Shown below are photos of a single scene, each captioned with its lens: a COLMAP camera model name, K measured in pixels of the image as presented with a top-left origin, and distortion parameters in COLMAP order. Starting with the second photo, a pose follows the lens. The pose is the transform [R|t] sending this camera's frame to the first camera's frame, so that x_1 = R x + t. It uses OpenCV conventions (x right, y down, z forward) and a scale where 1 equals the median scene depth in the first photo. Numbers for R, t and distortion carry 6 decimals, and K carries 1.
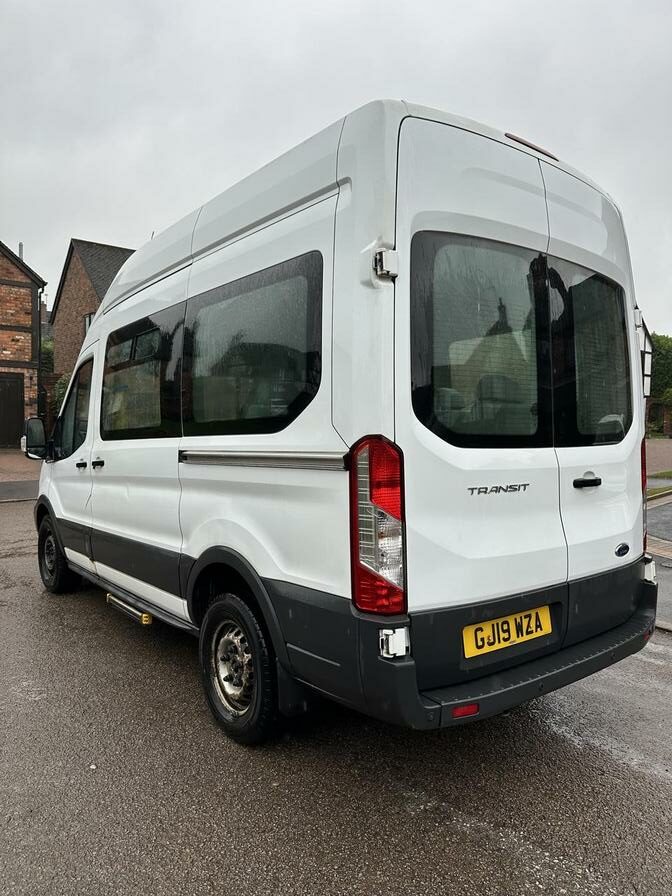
lens RADIAL K [[694.8, 0, 309.7], [0, 694.8, 434.3], [0, 0, 1]] dist [0.011153, -0.001647]
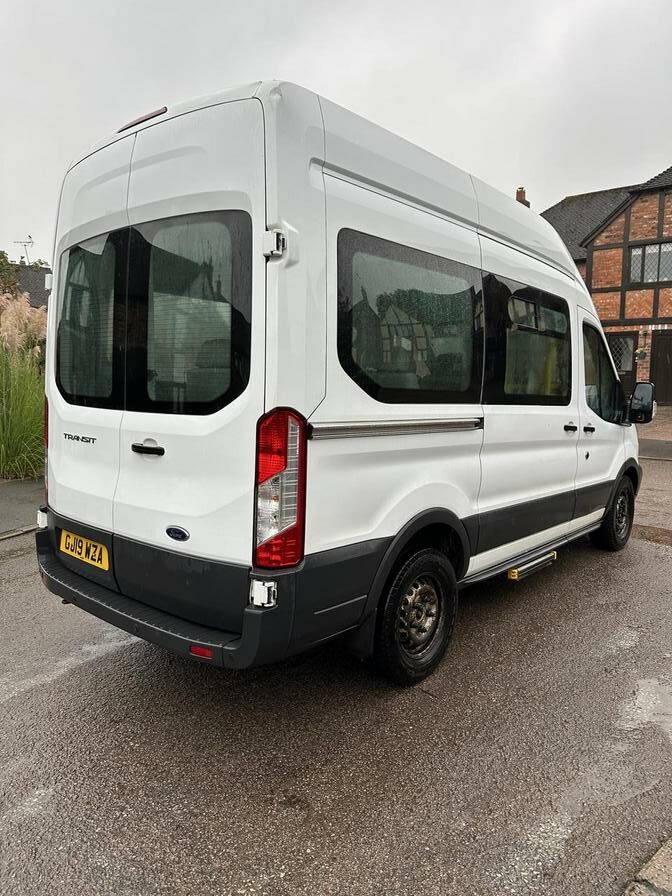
lens RADIAL K [[644.9, 0, 336.0], [0, 644.9, 448.0], [0, 0, 1]] dist [0.033974, -0.041304]
pose [[0.155793, 0.098033, -0.982913, 1.504939], [-0.025825, 0.995127, 0.095158, -0.029562], [0.987452, 0.010559, 0.157565, 1.259865]]
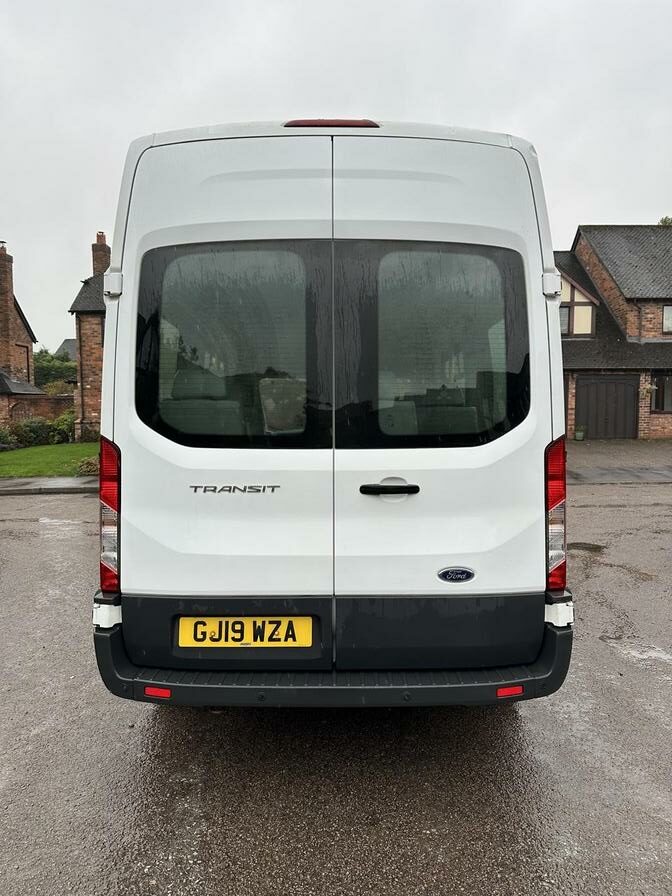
lens RADIAL K [[644.9, 0, 336.0], [0, 644.9, 448.0], [0, 0, 1]] dist [0.033974, -0.041304]
pose [[0.771863, 0.002058, -0.635786, 0.967055], [0.001046, 0.999989, 0.004507, 0.015258], [0.635788, -0.004144, 0.771852, 0.369198]]
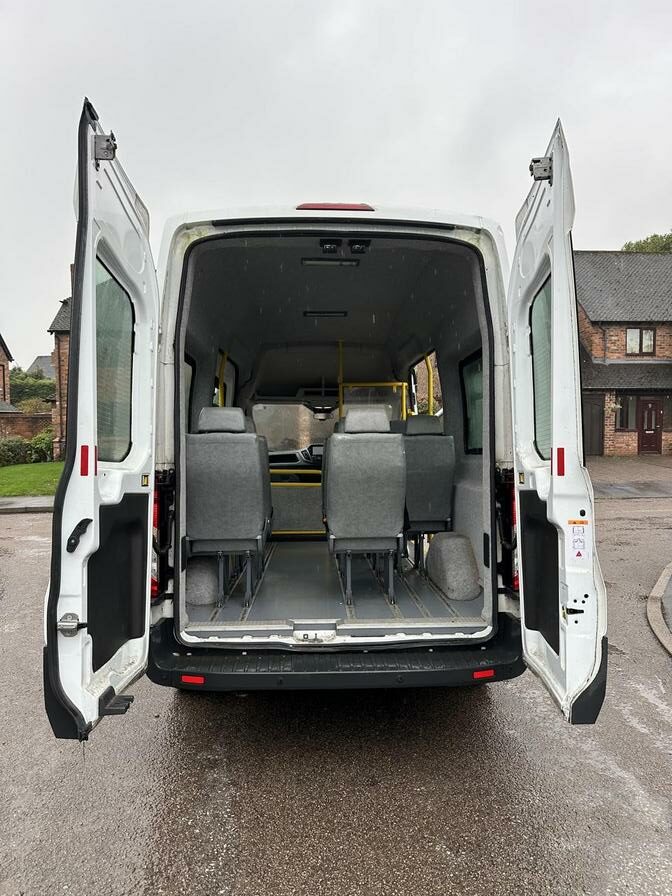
lens RADIAL K [[656.6, 0, 336.0], [0, 656.6, 448.0], [0, 0, 1]] dist [0.006268, 0.001386]
pose [[0.798075, -0.015474, -0.602359, 1.058093], [0.004838, 0.999803, -0.019275, -0.003686], [0.602539, 0.012469, 0.797992, 0.172697]]
